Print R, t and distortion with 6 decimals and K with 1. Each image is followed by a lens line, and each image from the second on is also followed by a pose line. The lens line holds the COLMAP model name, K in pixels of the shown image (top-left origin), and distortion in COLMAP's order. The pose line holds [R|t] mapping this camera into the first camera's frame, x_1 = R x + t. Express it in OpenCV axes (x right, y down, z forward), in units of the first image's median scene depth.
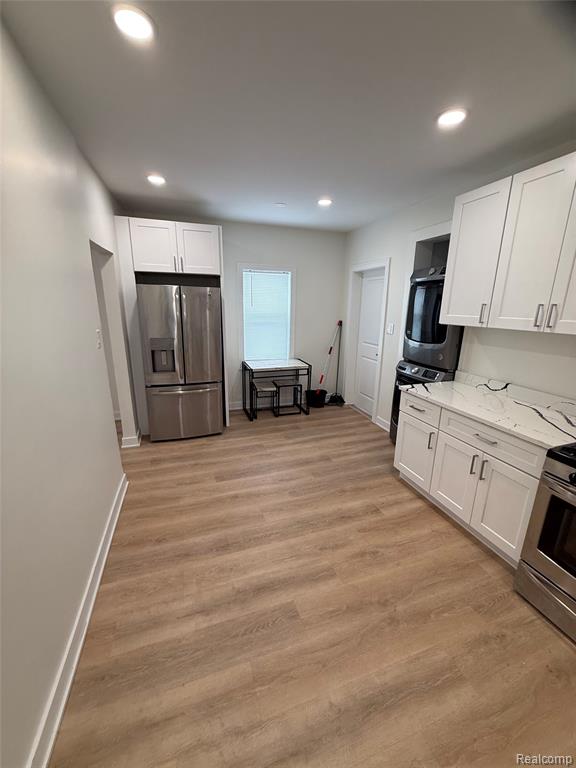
lens RADIAL K [[305.4, 0, 288.5], [0, 305.4, 380.9], [0, 0, 1]] dist [0.001232, 0.000293]
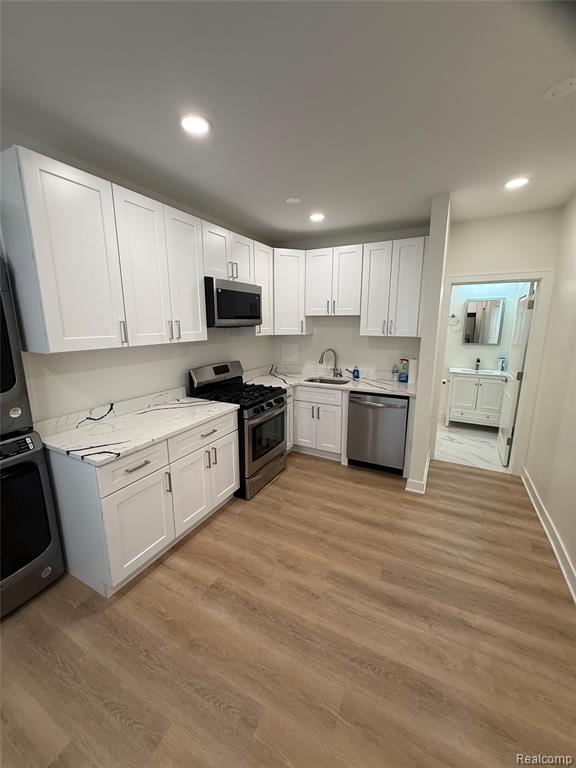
lens RADIAL K [[305.4, 0, 288.5], [0, 305.4, 380.9], [0, 0, 1]] dist [0.001232, 0.000293]
pose [[-0.686215, -0.159093, 0.709788, -0.371737], [0.171536, 0.912875, 0.370452, -0.372229], [-0.706884, 0.375964, -0.599138, 1.378097]]
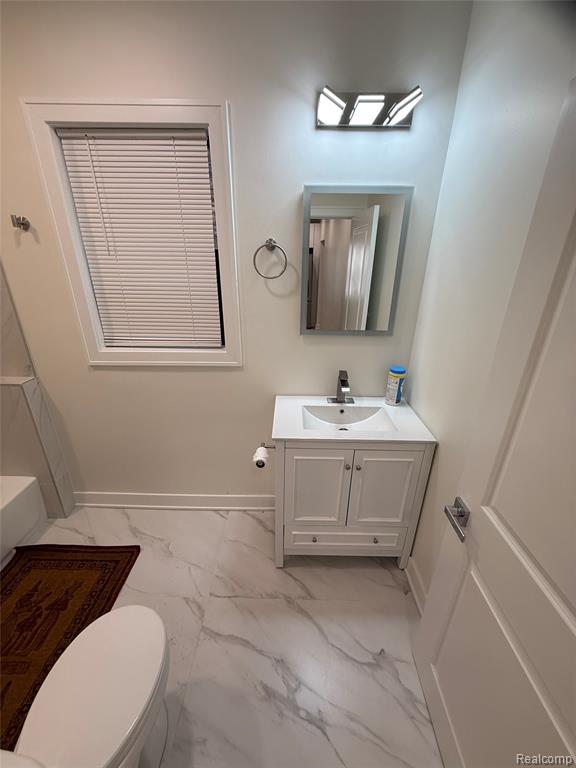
lens RADIAL K [[305.4, 0, 288.5], [0, 305.4, 380.9], [0, 0, 1]] dist [0.001232, 0.000293]
pose [[-0.943901, -0.149880, 0.294256, -0.180973], [0.055306, 0.806736, 0.588319, -0.217182], [-0.325563, 0.571589, -0.753190, 0.787851]]
